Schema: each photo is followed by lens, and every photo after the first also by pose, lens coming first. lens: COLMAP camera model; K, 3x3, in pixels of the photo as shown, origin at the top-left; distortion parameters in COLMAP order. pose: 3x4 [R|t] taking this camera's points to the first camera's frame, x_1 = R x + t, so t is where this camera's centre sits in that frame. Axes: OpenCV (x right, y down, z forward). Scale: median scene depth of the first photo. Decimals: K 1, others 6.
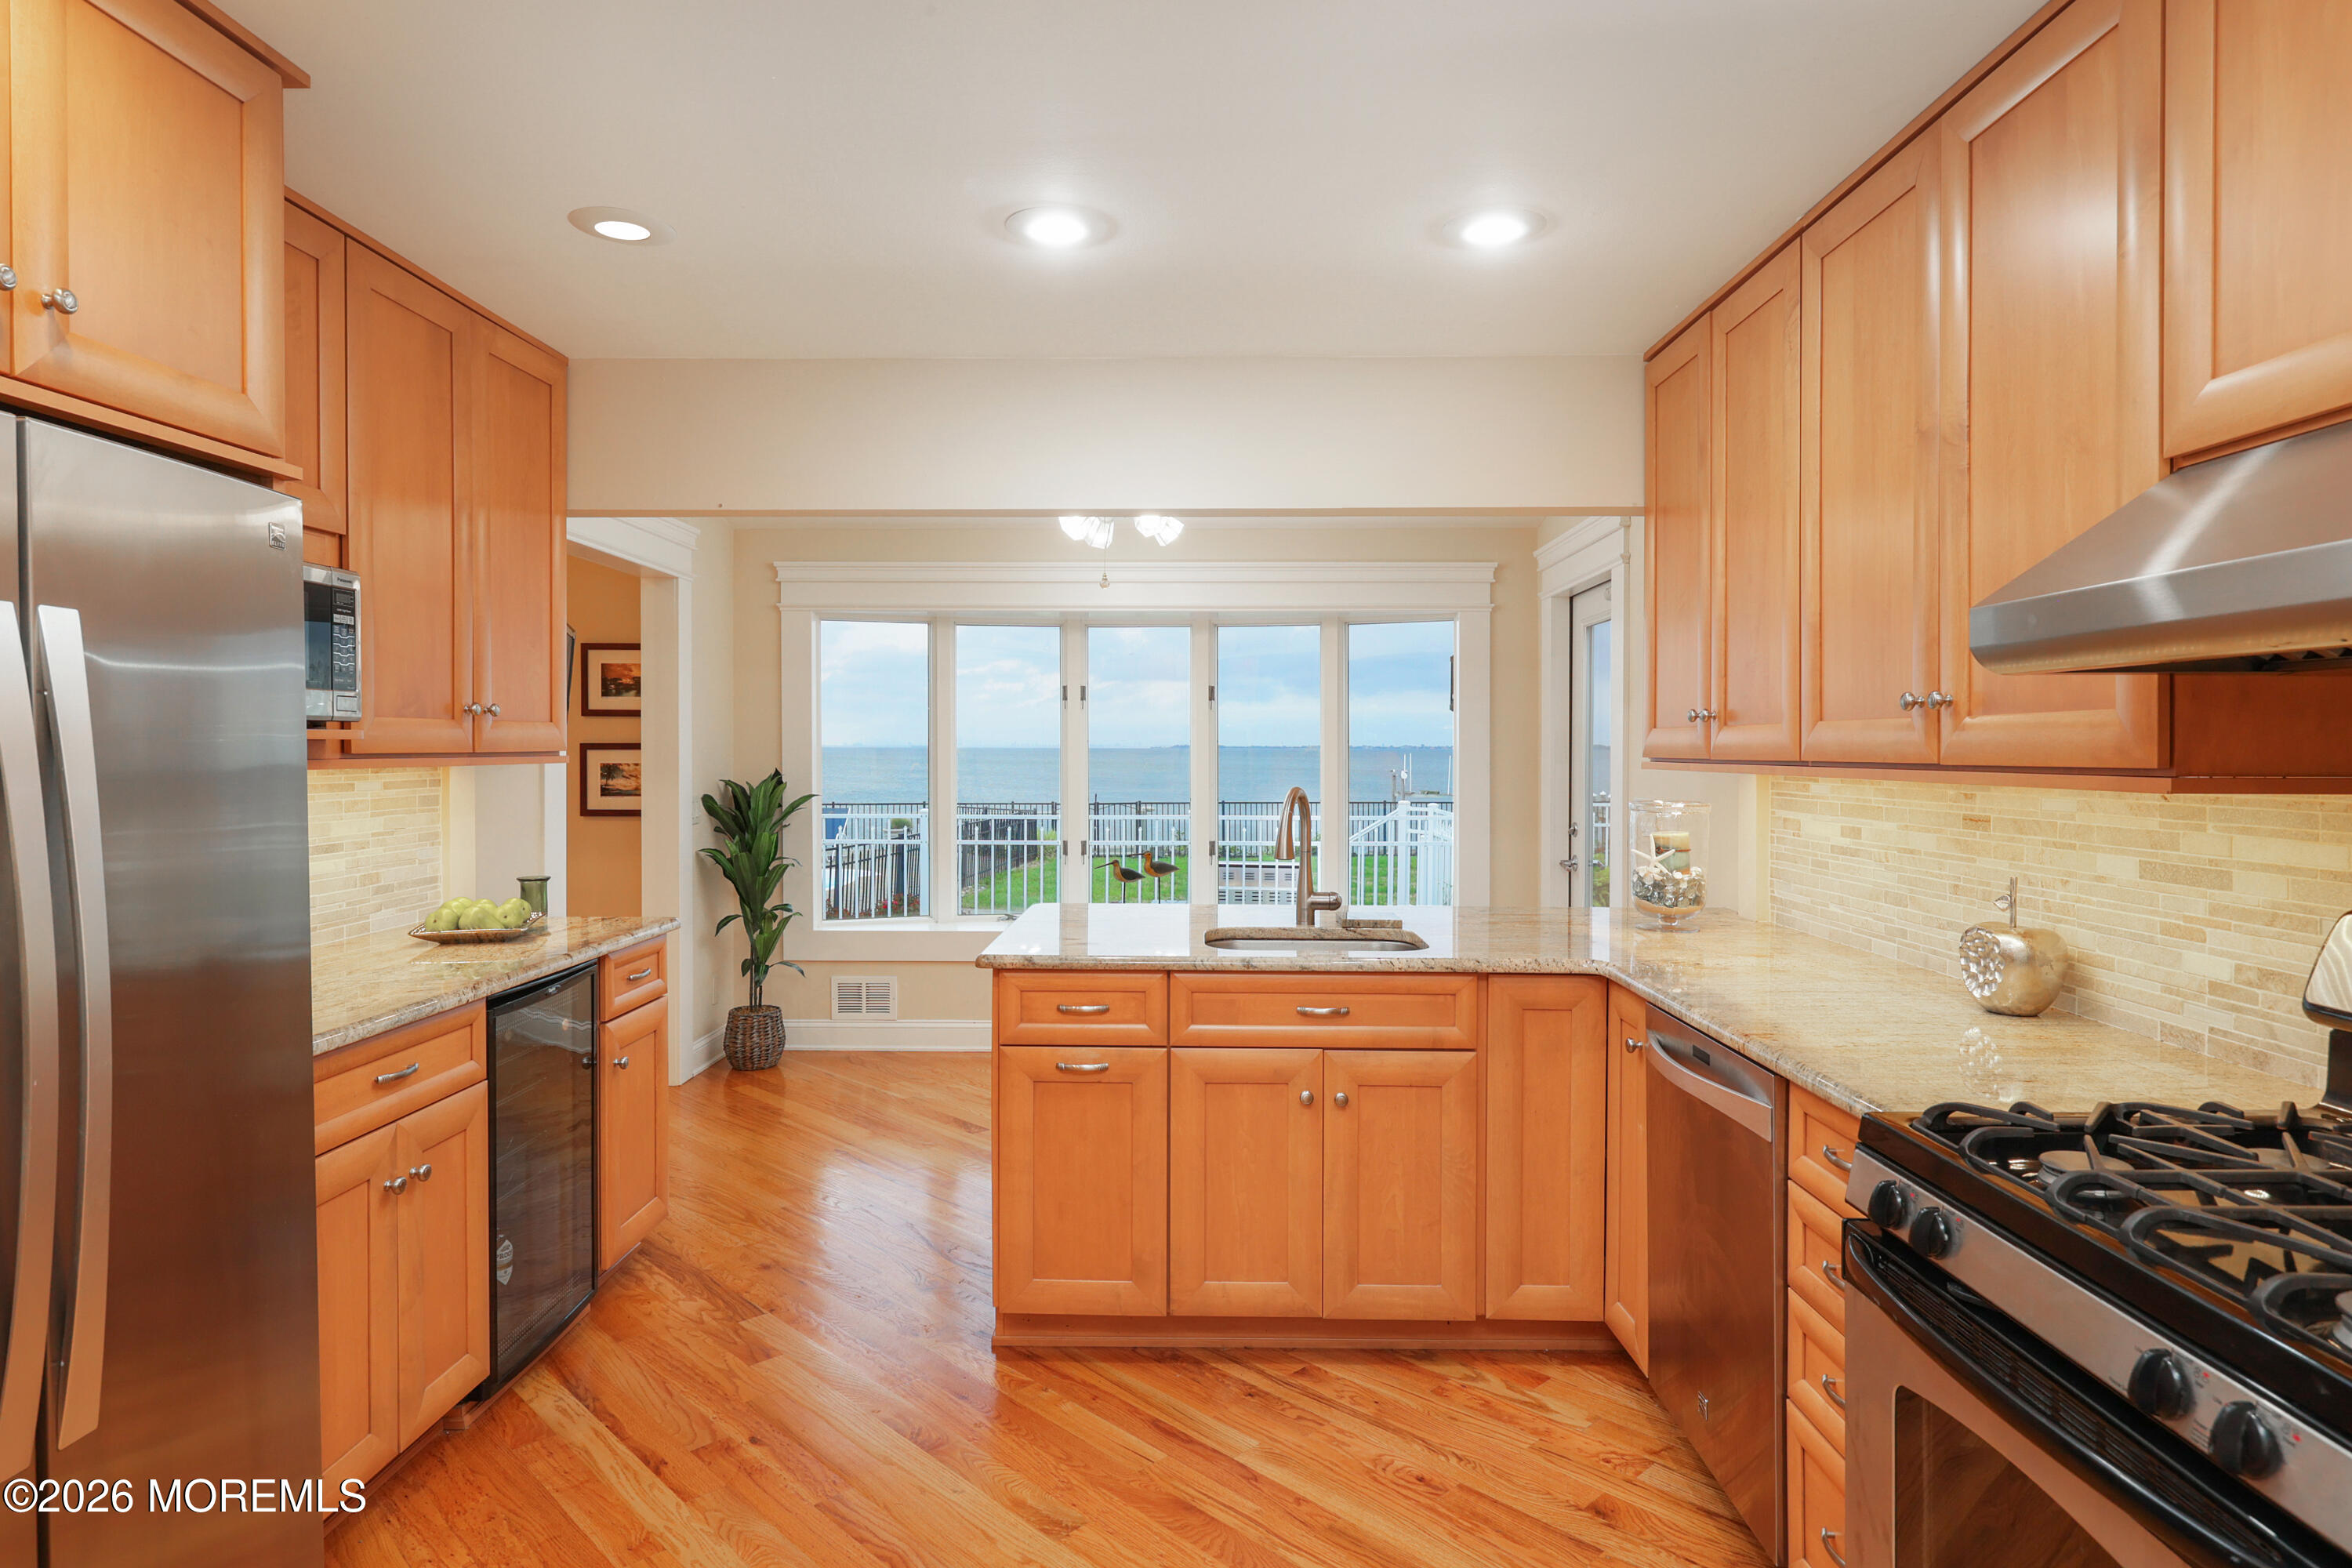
lens RADIAL K [[1348.6, 0, 1163.9], [0, 1348.6, 774.9], [0, 0, 1]] dist [0.002526, -0.000286]
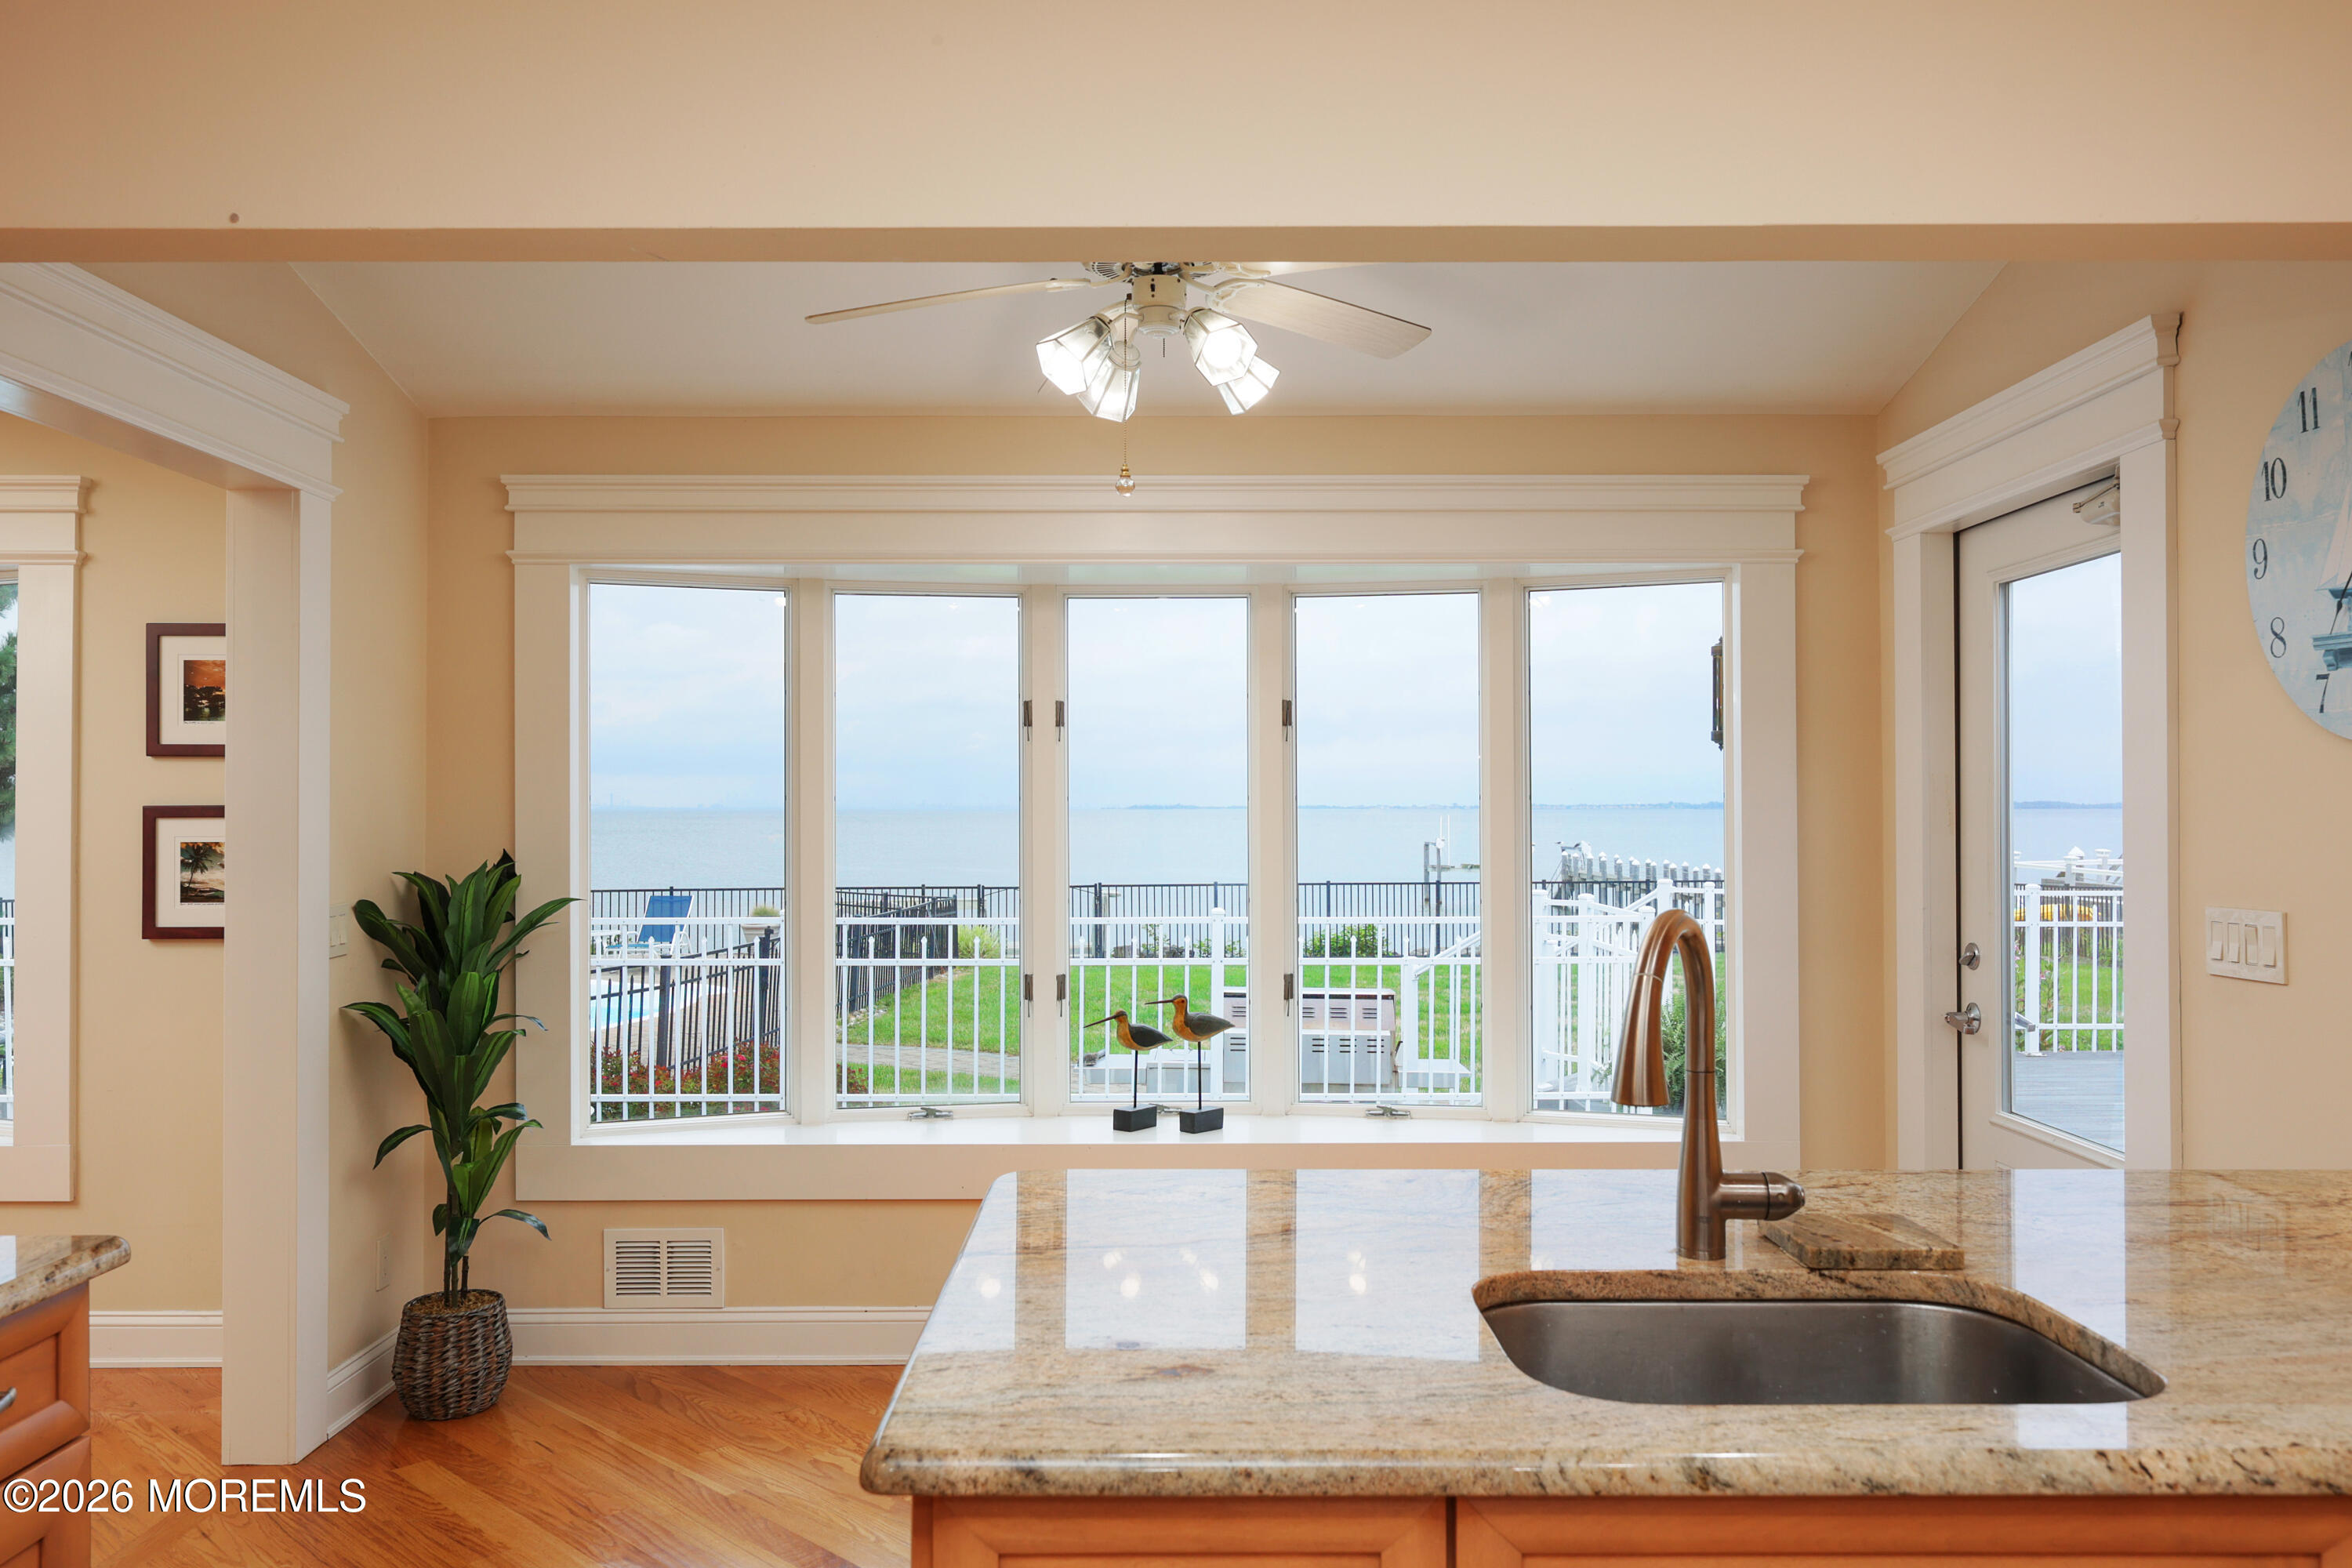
lens RADIAL K [[1731.4, 0, 1186.5], [0, 1731.4, 787.4], [0, 0, 1]] dist [-0.005059, 0.000548]
pose [[0.999160, -0.003885, 0.040799, -0.038929], [0.005184, 0.999481, -0.031804, -0.006625], [-0.040654, 0.031989, 0.998661, 0.289947]]
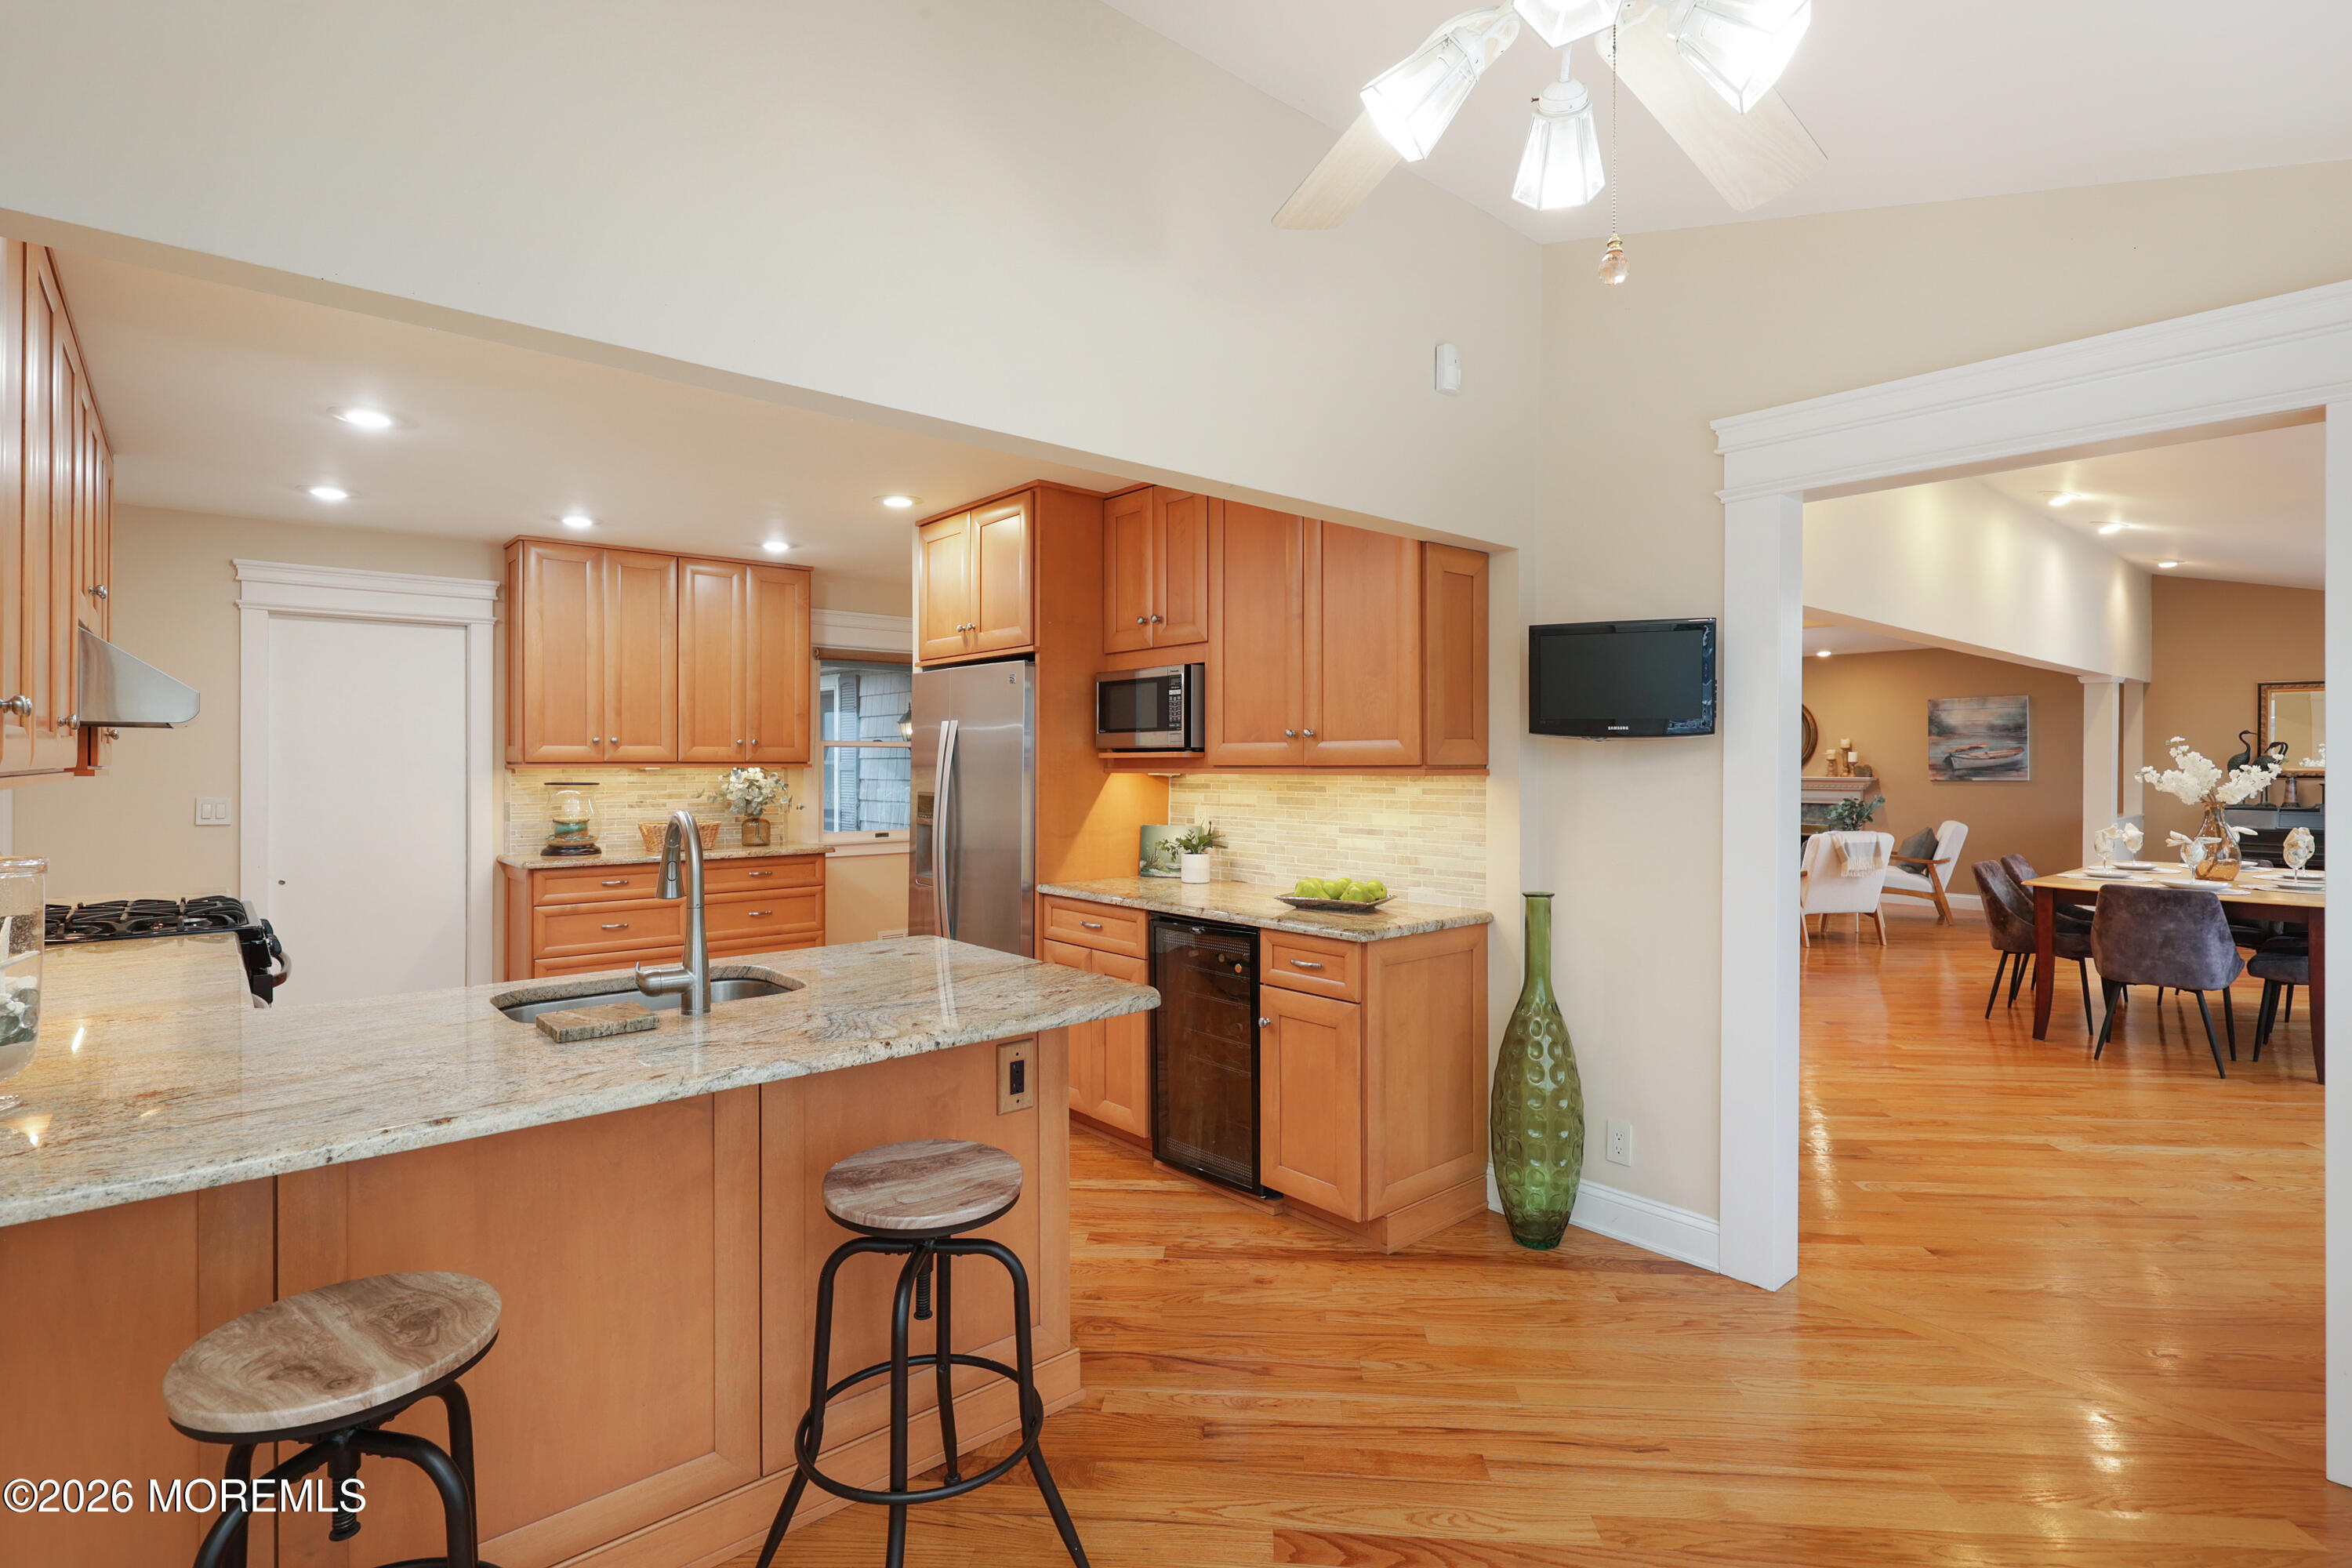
lens RADIAL K [[1124.3, 0, 1181.9], [0, 1124.3, 767.6], [0, 0, 1]] dist [0.000836, 0.000287]
pose [[-0.740274, -0.000225, -0.672306, 0.313951], [-0.016336, 0.999711, 0.017653, -0.029515], [0.672107, 0.024050, -0.740063, 1.614442]]
